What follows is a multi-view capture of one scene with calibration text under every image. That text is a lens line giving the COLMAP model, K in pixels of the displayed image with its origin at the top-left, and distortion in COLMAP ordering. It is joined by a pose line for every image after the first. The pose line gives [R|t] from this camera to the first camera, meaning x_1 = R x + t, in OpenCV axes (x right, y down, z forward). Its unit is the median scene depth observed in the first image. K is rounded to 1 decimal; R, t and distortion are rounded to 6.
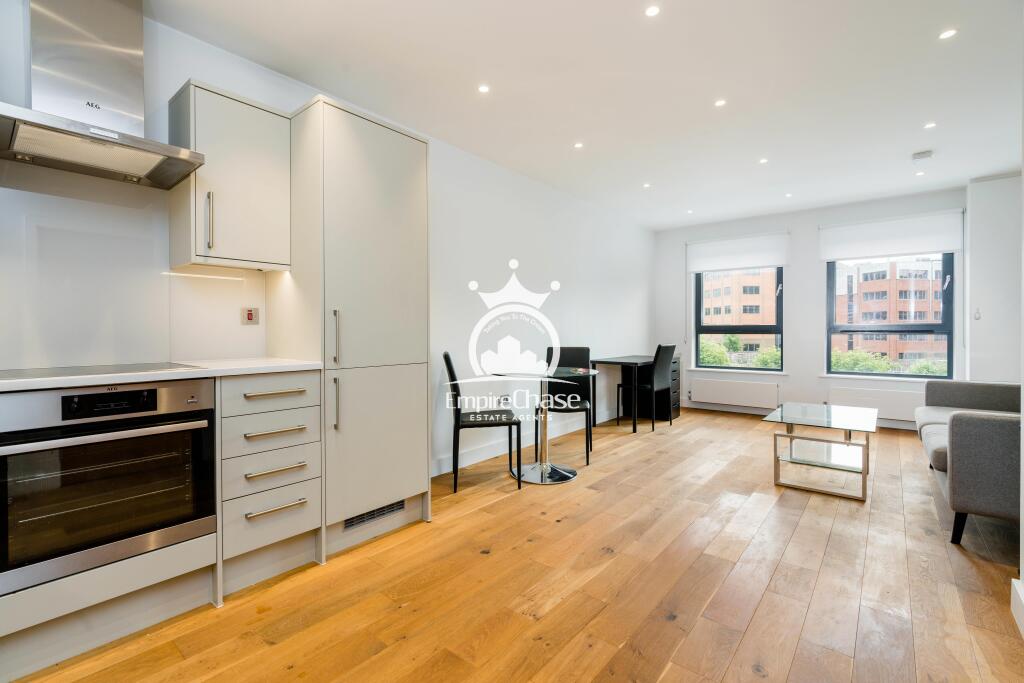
lens RADIAL K [[469.1, 0, 501.9], [0, 469.1, 333.6], [0, 0, 1]] dist [-0.001542, 0.000163]
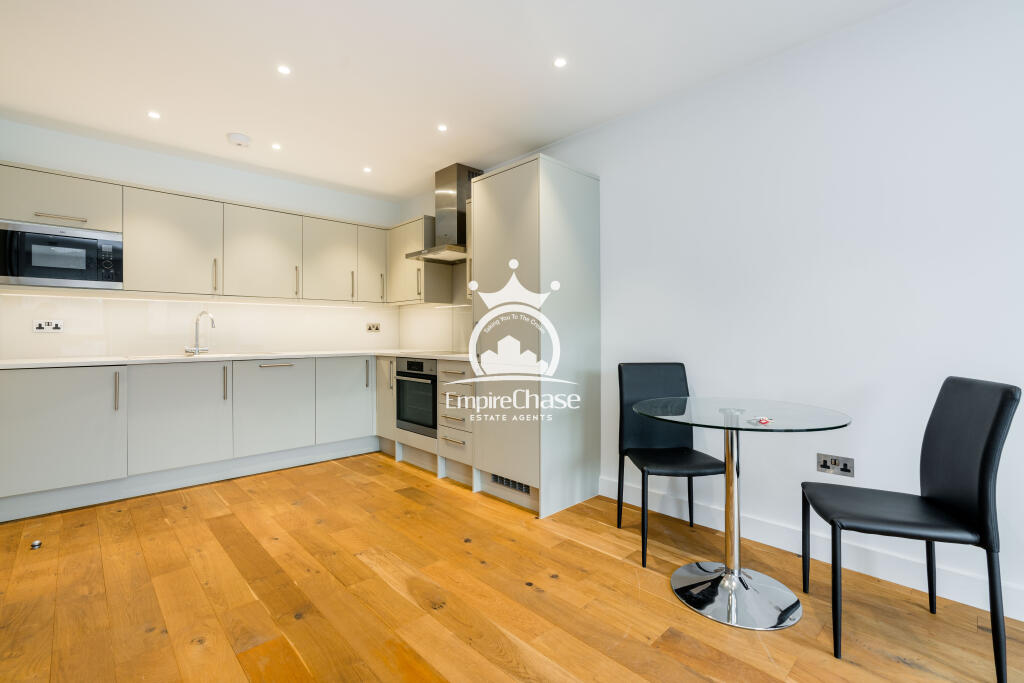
lens RADIAL K [[469.1, 0, 501.8], [0, 469.1, 344.8], [0, 0, 1]] dist [-0.001542, 0.000163]
pose [[-0.151367, 0.015208, -0.988361, 1.037331], [0.001765, 0.999884, 0.015115, 0.003094], [0.988476, 0.000543, -0.151377, 1.278598]]
